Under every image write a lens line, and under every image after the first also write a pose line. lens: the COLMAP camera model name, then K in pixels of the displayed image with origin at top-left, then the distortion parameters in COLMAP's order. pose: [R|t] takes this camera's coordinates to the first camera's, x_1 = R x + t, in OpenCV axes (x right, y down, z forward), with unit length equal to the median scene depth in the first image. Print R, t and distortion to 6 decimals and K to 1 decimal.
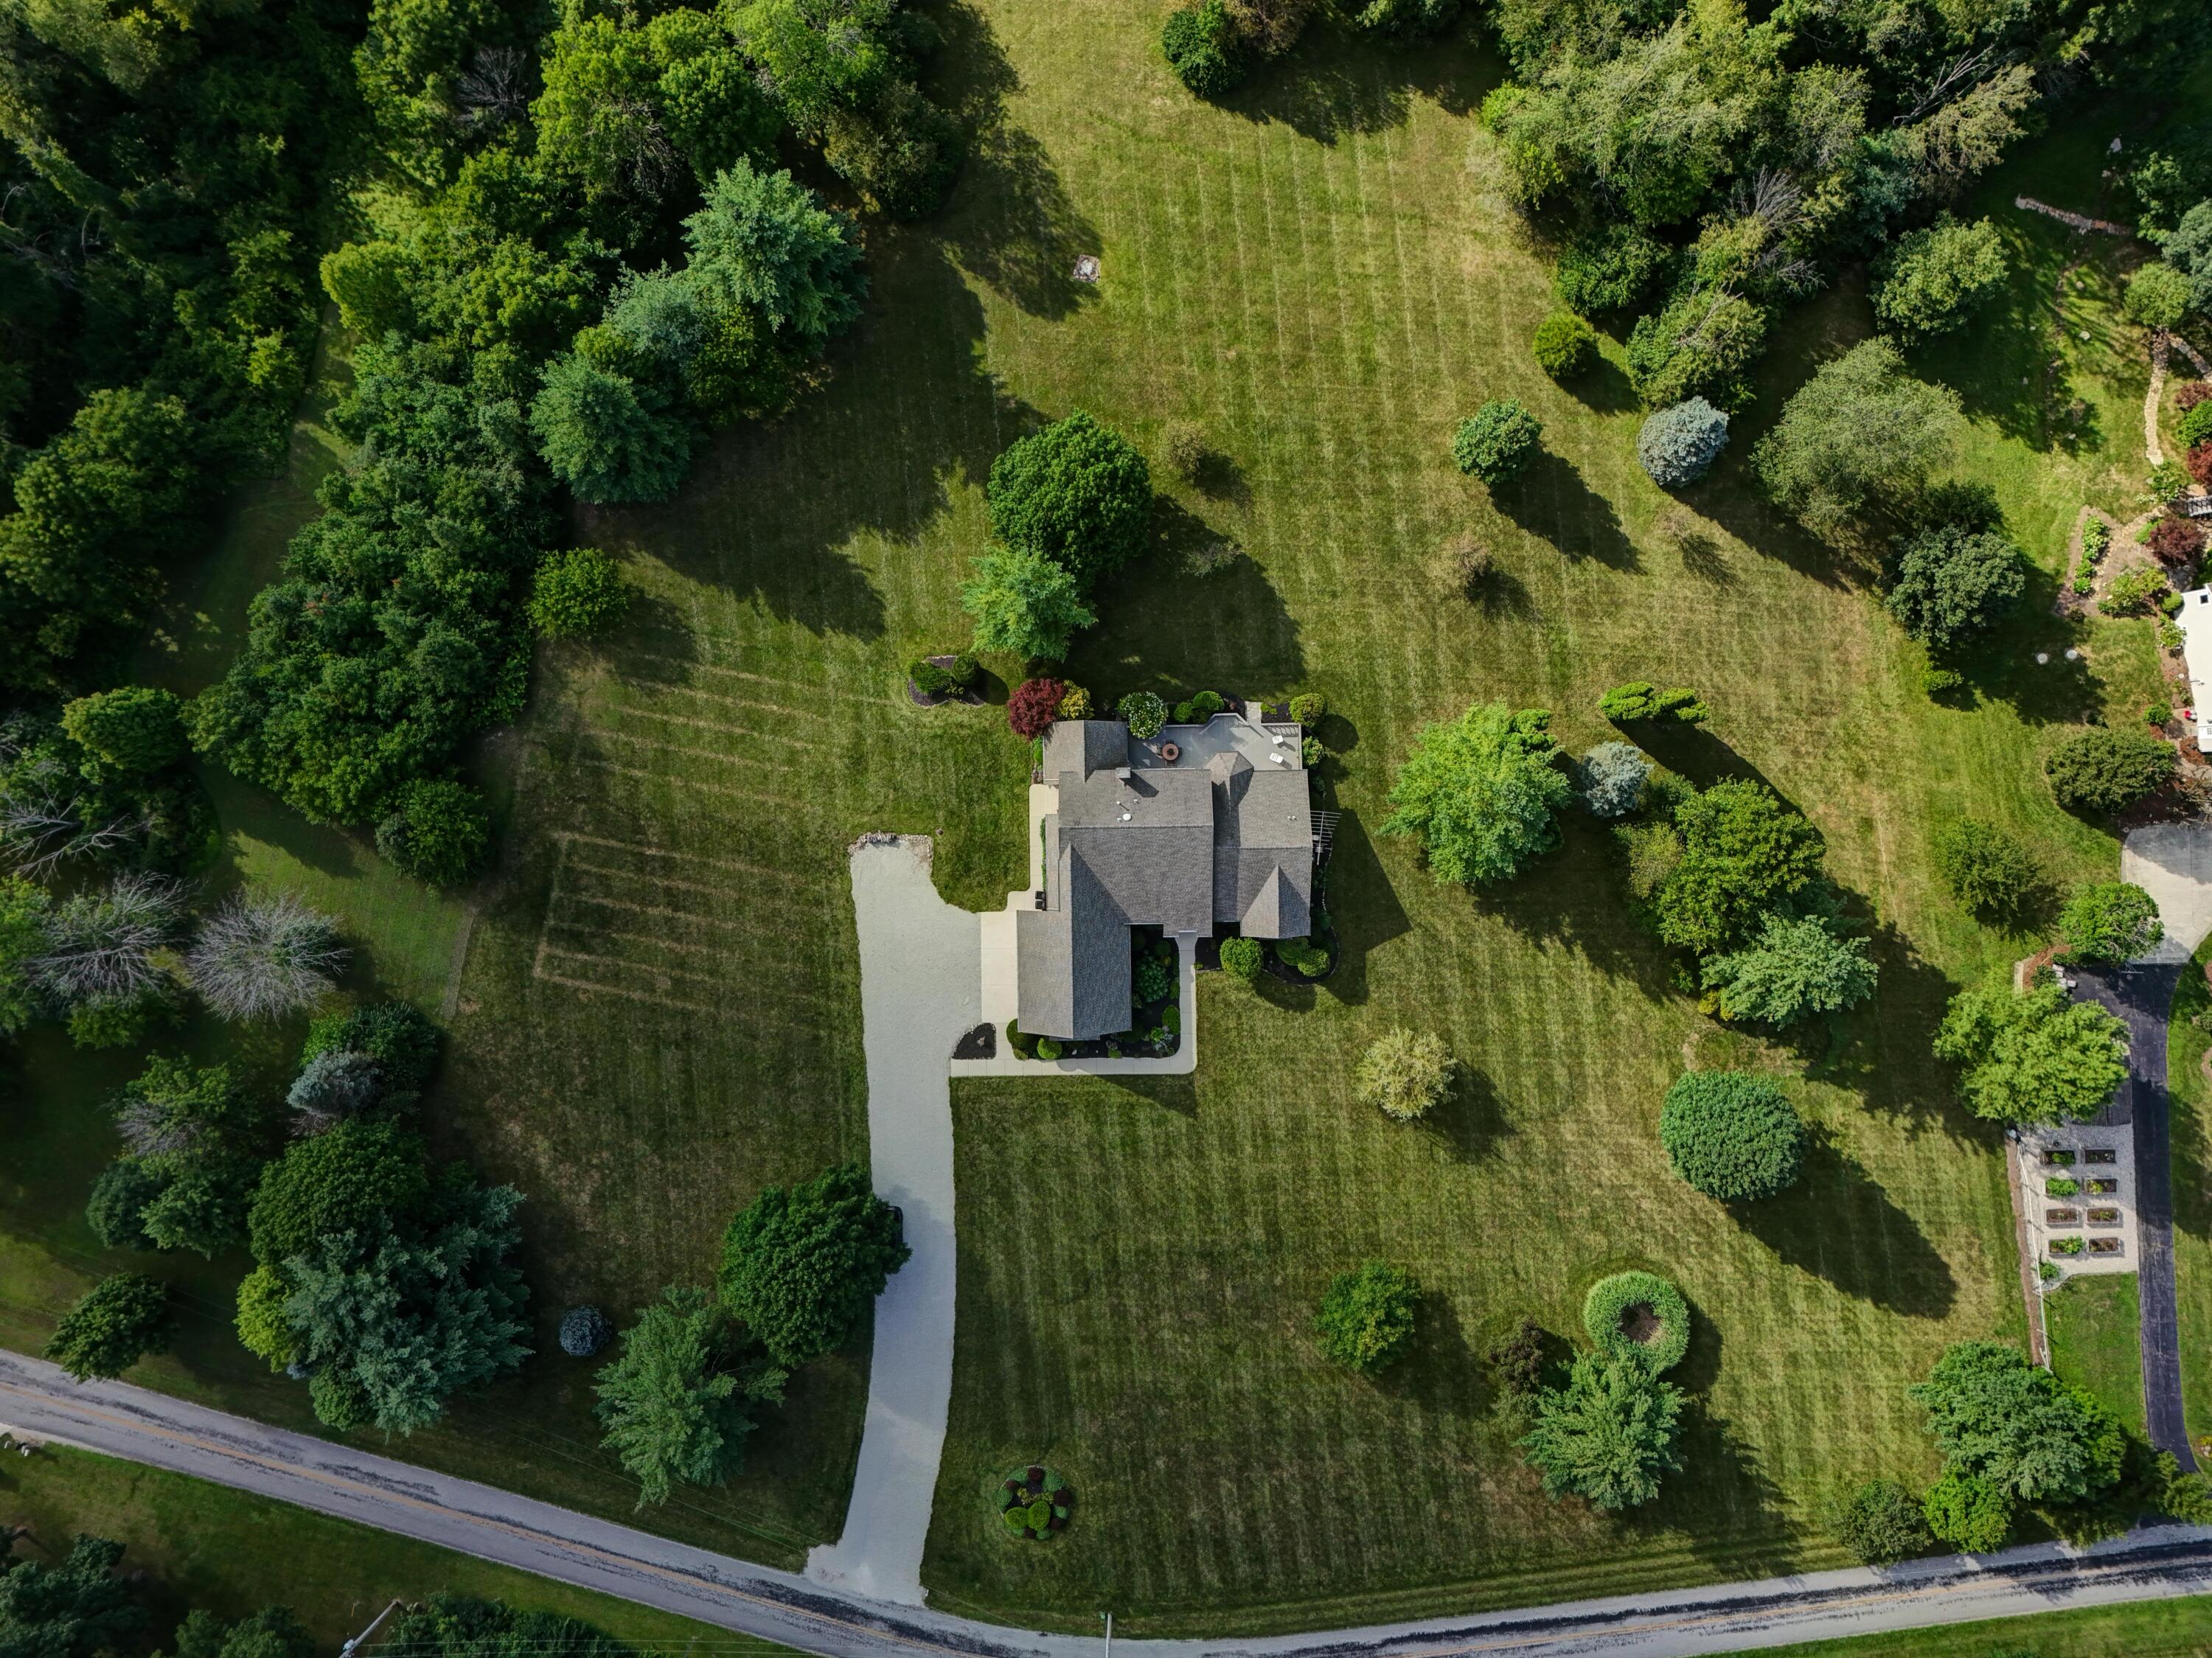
lens RADIAL K [[1560.1, 0, 1111.6], [0, 1560.1, 832.0], [0, 0, 1]] dist [0.058880, -0.030302]
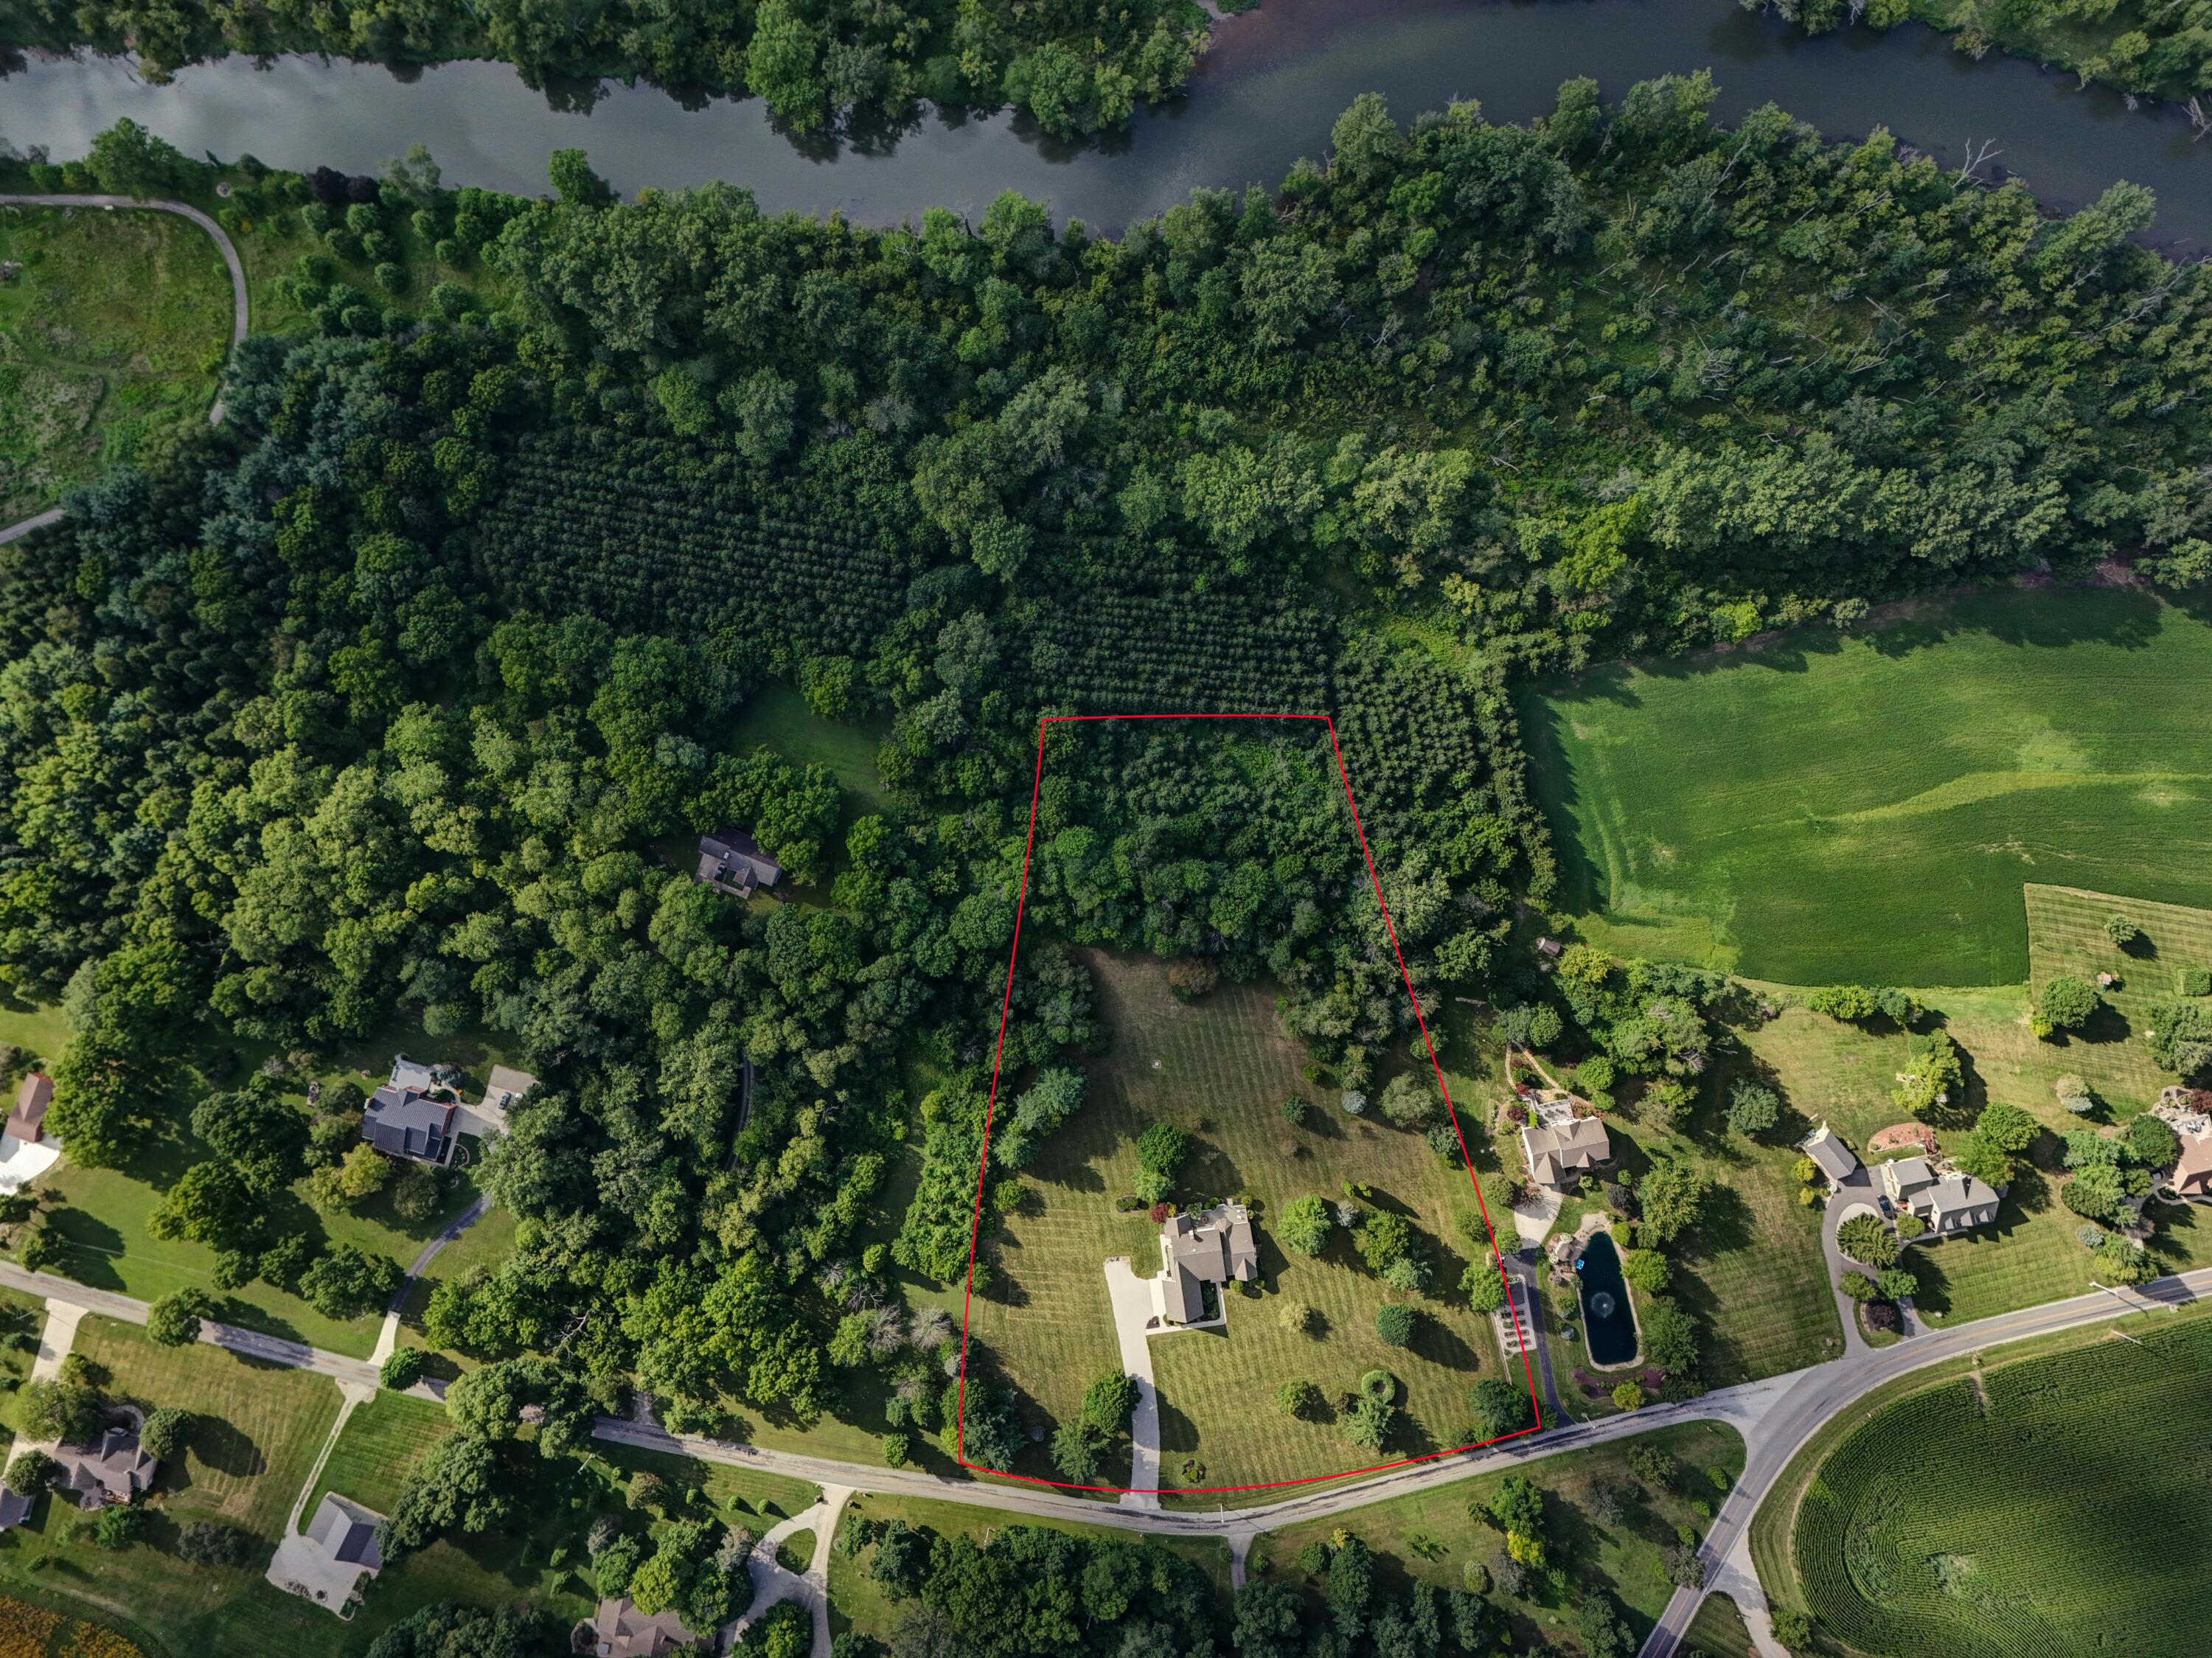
lens RADIAL K [[1560.1, 0, 1101.9], [0, 1560.1, 822.4], [0, 0, 1]] dist [0.058880, -0.030302]
pose [[0.992160, -0.124489, 0.011026, -0.099178], [0.124548, 0.992202, -0.004824, -0.835123], [-0.010339, 0.006159, 0.999928, -2.073906]]
